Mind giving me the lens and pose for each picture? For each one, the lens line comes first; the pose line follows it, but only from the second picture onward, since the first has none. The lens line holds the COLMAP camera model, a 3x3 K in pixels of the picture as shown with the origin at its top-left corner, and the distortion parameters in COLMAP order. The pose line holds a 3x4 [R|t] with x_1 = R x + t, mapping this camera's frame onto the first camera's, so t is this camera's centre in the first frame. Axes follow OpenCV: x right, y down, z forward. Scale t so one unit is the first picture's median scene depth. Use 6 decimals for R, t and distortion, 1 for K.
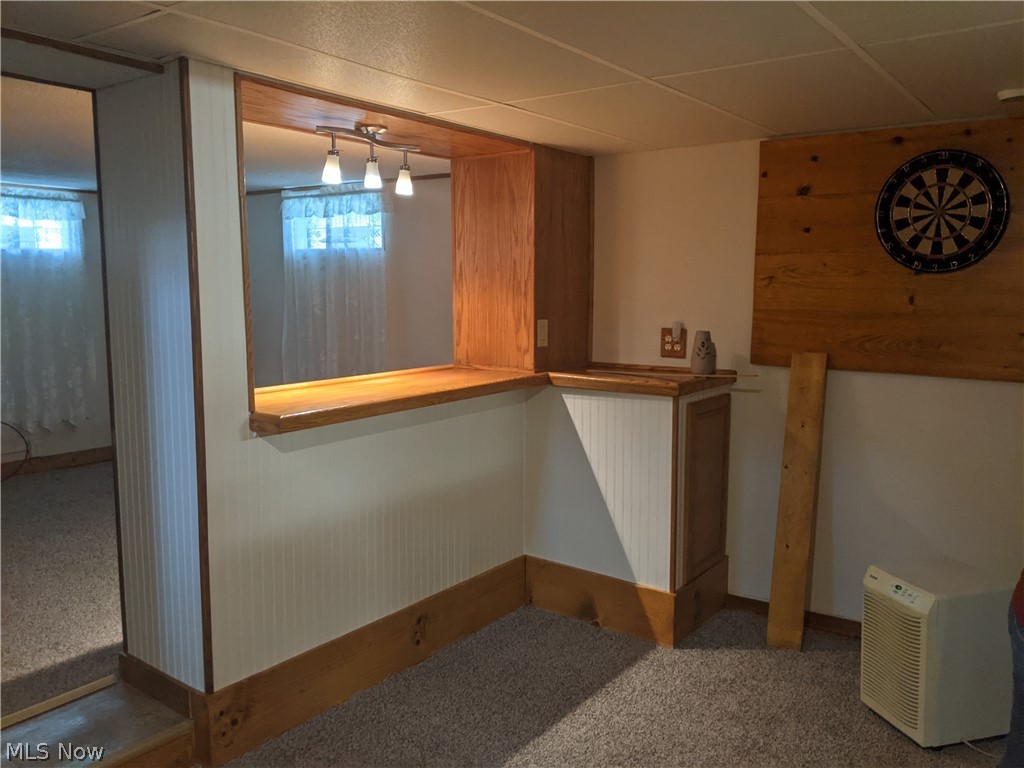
lens RADIAL K [[835.2, 0, 512.0], [0, 835.2, 384.0], [0, 0, 1]] dist [-0.100664, -0.002789]
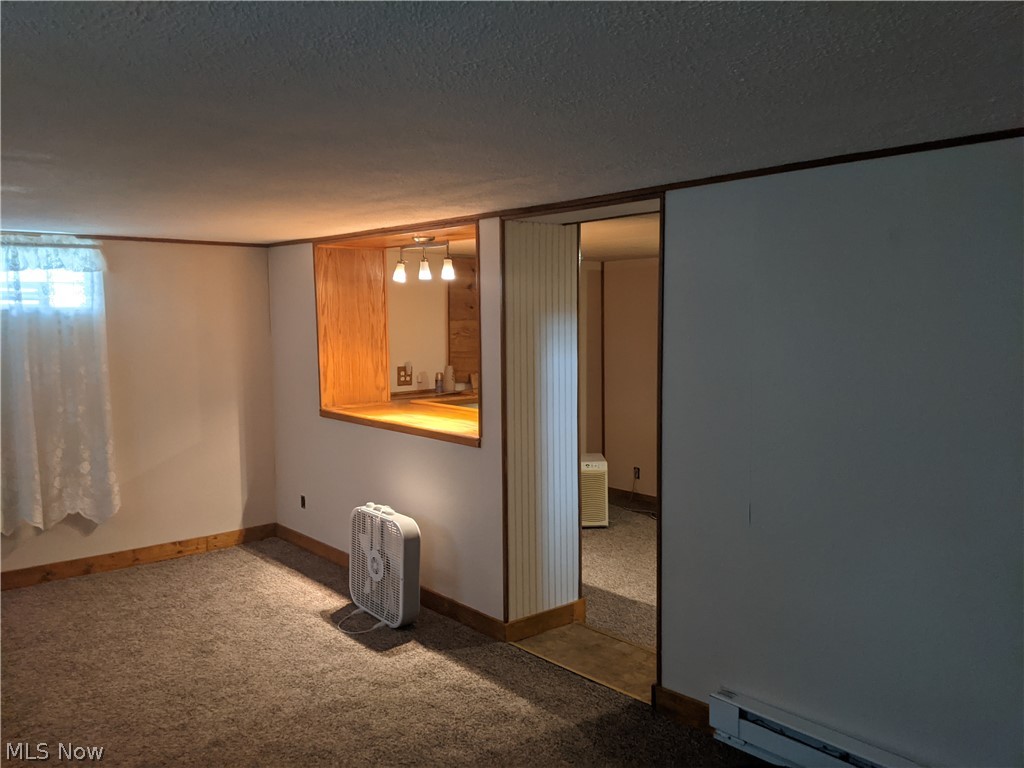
lens RADIAL K [[835.2, 0, 512.0], [0, 835.2, 384.0], [0, 0, 1]] dist [-0.100664, -0.002789]
pose [[0.212353, -0.079830, 0.973927, -1.276635], [0.119261, 0.991324, 0.055253, -0.096346], [-0.969888, 0.104419, 0.220031, 0.463639]]
